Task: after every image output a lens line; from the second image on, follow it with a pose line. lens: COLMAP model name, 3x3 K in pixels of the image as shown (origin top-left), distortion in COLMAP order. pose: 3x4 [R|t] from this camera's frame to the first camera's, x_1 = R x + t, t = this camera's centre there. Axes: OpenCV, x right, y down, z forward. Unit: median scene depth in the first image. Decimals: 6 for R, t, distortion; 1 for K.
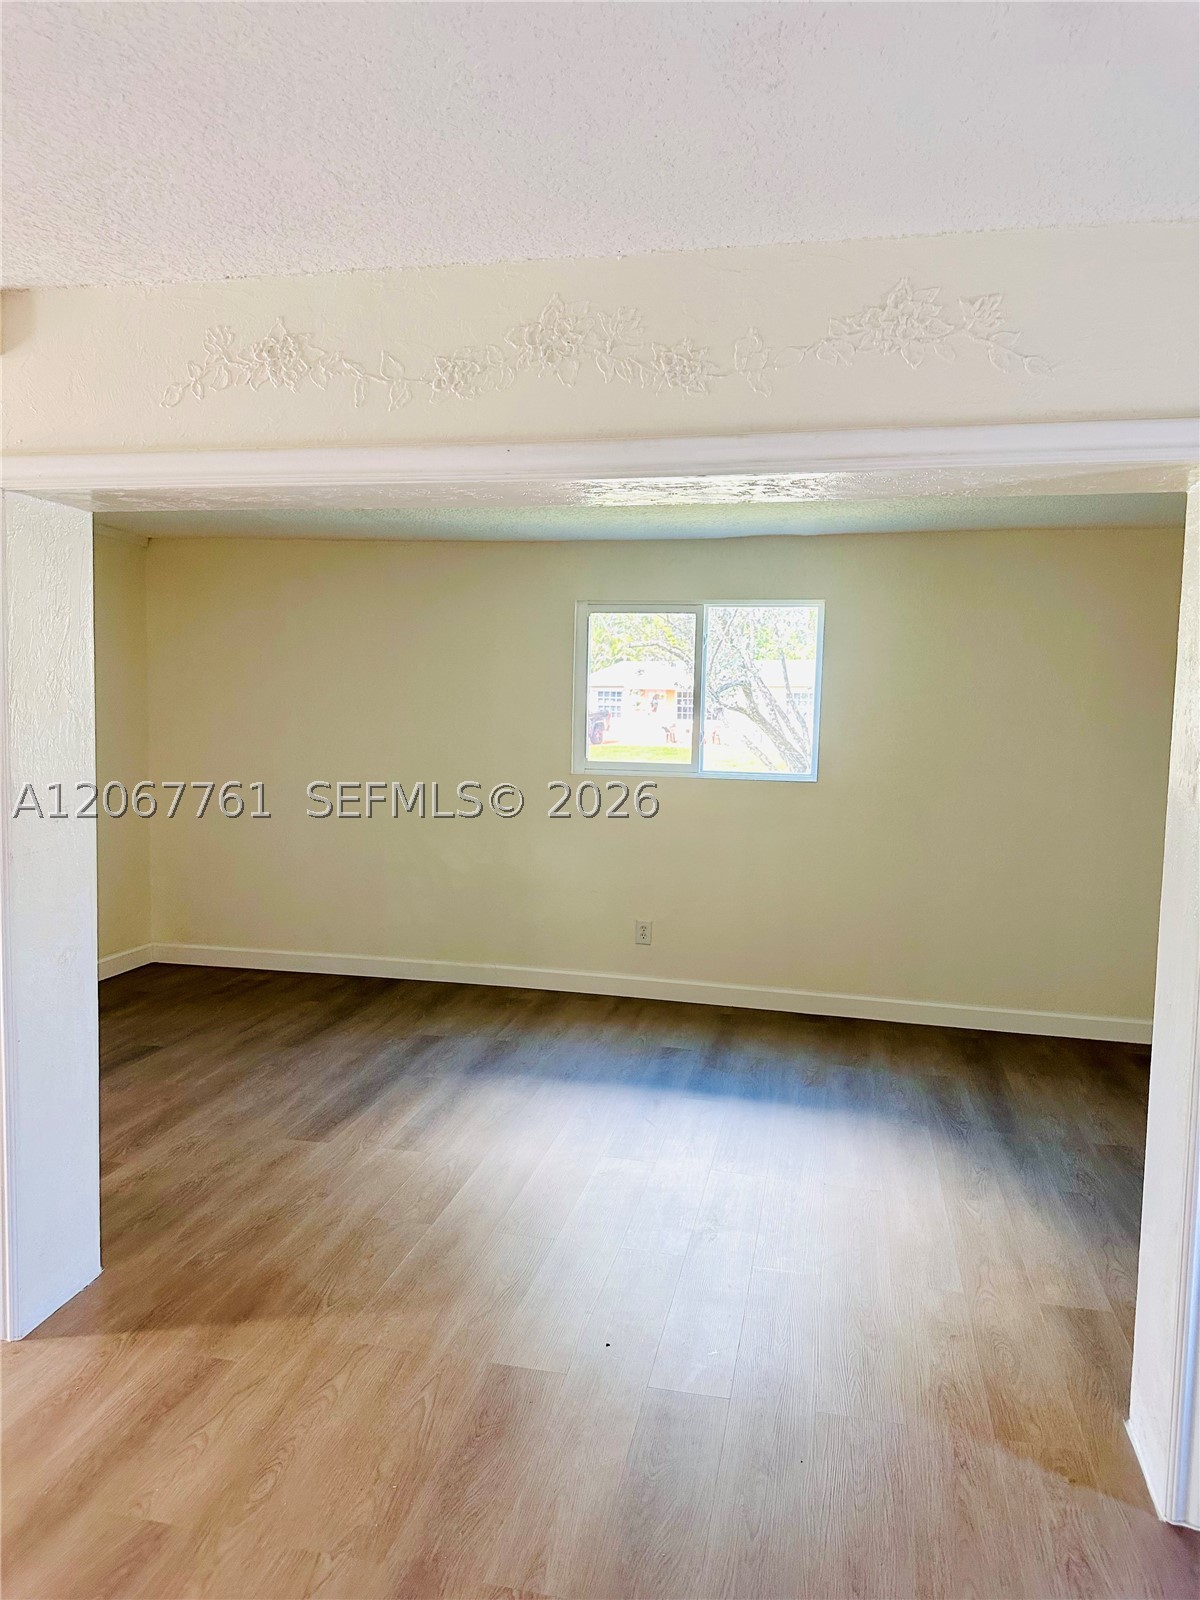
lens RADIAL K [[1134.5, 0, 600.0], [0, 1134.5, 800.0], [0, 0, 1]] dist [0.135811, -0.000507]
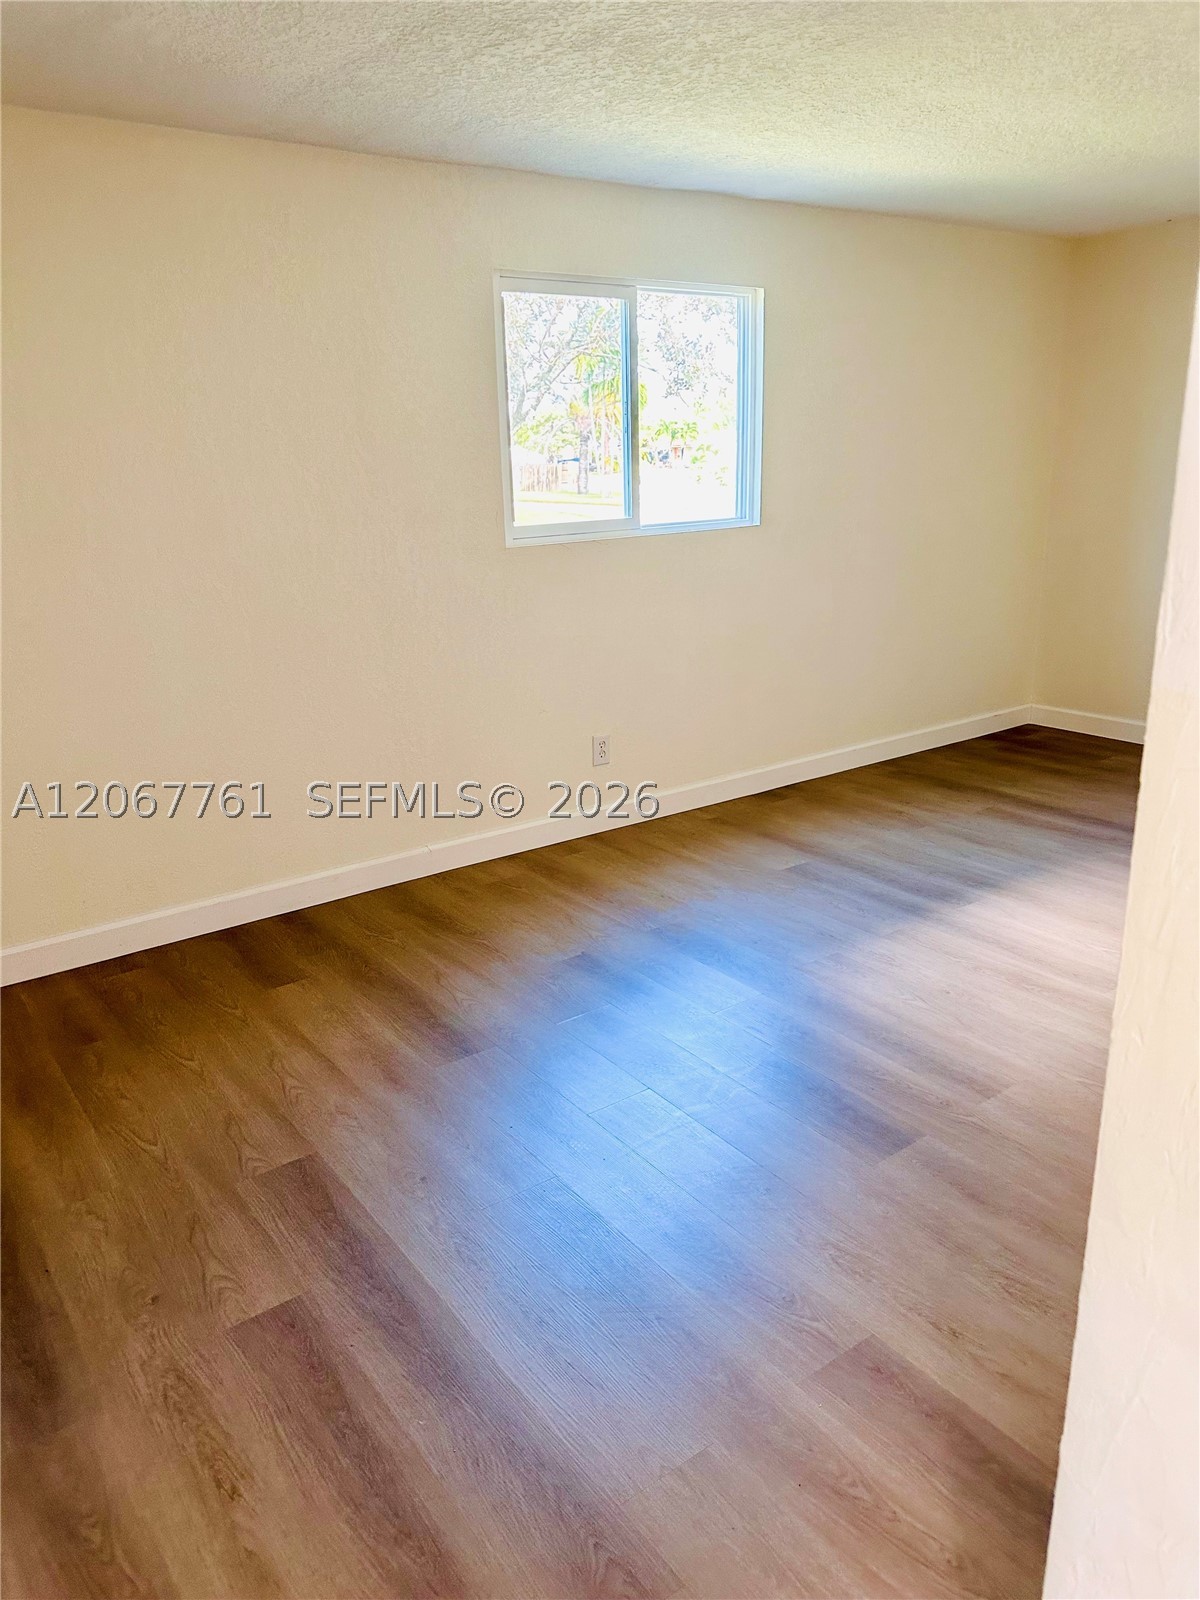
lens RADIAL K [[1134.5, 0, 600.0], [0, 1134.5, 800.0], [0, 0, 1]] dist [0.135811, -0.000507]
pose [[0.658408, -0.257280, 0.707324, -0.543096], [0.104929, 0.961962, 0.252228, -0.047329], [-0.745312, -0.091850, 0.660359, 0.512517]]
